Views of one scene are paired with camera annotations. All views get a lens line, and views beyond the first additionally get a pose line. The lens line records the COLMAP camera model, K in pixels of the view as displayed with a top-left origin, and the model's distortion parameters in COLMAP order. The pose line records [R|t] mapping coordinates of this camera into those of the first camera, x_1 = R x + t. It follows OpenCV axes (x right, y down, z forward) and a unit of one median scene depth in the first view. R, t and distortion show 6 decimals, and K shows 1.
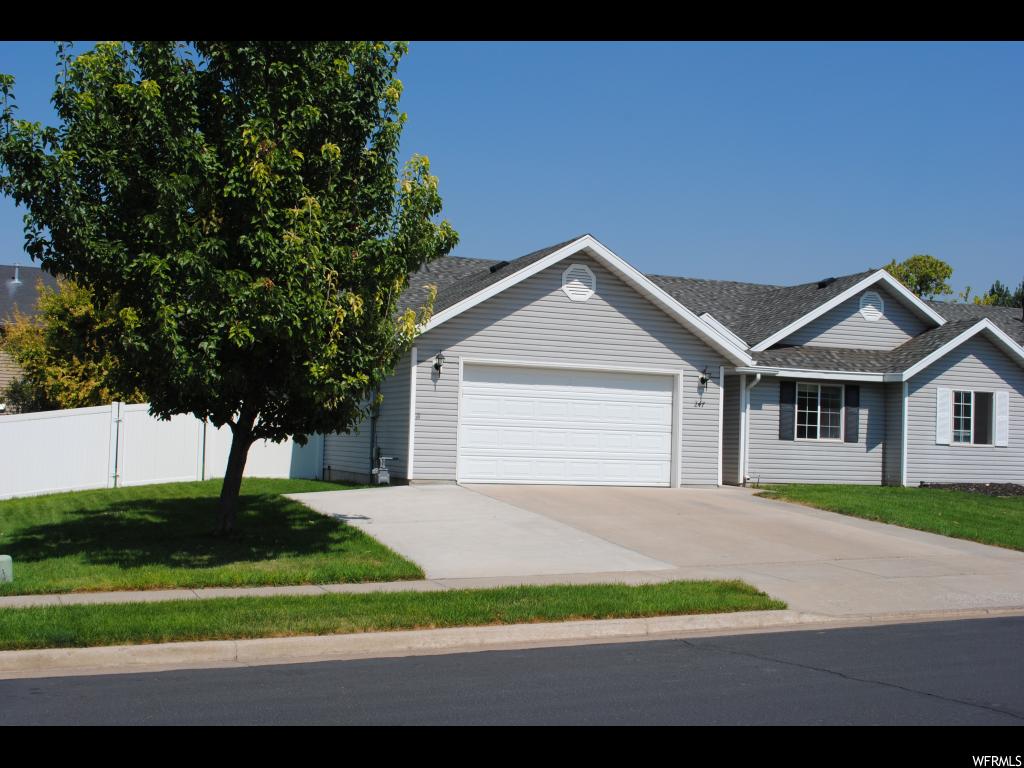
lens RADIAL K [[1234.2, 0, 512.0], [0, 1234.2, 384.0], [0, 0, 1]] dist [-0.073785, -0.013615]
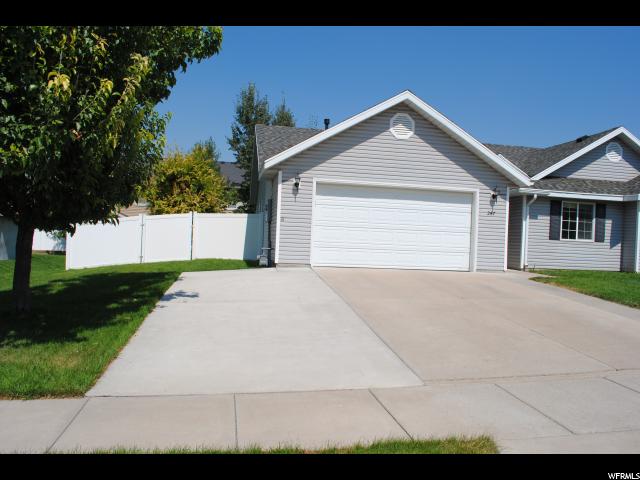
lens RADIAL K [[505.7, 0, 320.0], [0, 505.7, 240.0], [0, 0, 1]] dist [-0.088465, 0.004777]
pose [[0.976992, 0.010330, -0.213025, 0.075940], [-0.001125, 0.999062, 0.043289, 0.020549], [0.213272, -0.042054, 0.976087, 0.363210]]
